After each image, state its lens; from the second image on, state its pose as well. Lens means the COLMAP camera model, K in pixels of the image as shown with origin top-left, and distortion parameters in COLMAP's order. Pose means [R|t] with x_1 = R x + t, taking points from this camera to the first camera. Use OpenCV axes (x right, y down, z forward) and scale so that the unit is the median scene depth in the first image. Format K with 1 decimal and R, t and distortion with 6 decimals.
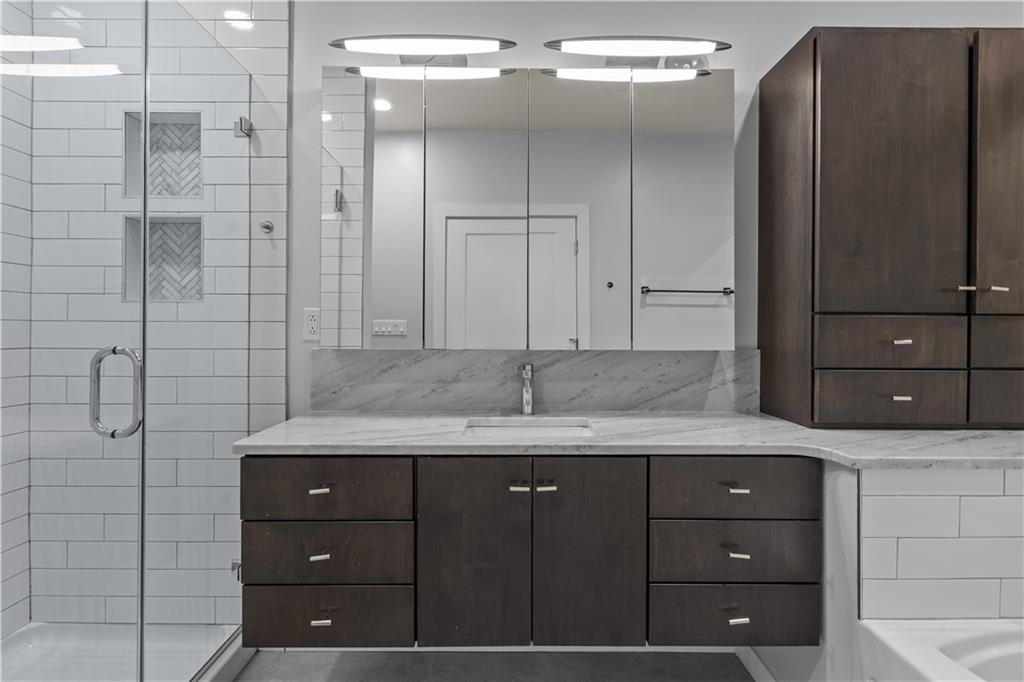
lens RADIAL K [[441.1, 0, 512.8], [0, 441.1, 335.5], [0, 0, 1]] dist [-0.004138, -0.000602]
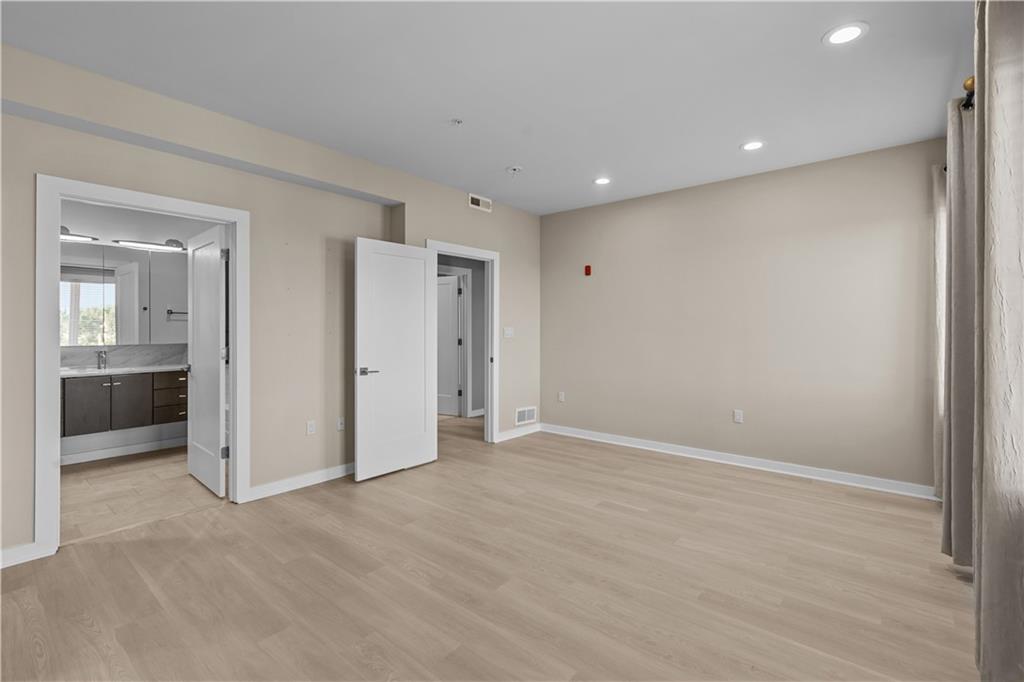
lens RADIAL K [[455.7, 0, 513.9], [0, 455.7, 335.4], [0, 0, 1]] dist [-0.001365, 0.000035]
pose [[0.644954, -0.013617, 0.764100, -0.475623], [0.007259, 0.999905, 0.011692, -0.043064], [-0.764187, -0.001994, 0.644991, -2.729348]]
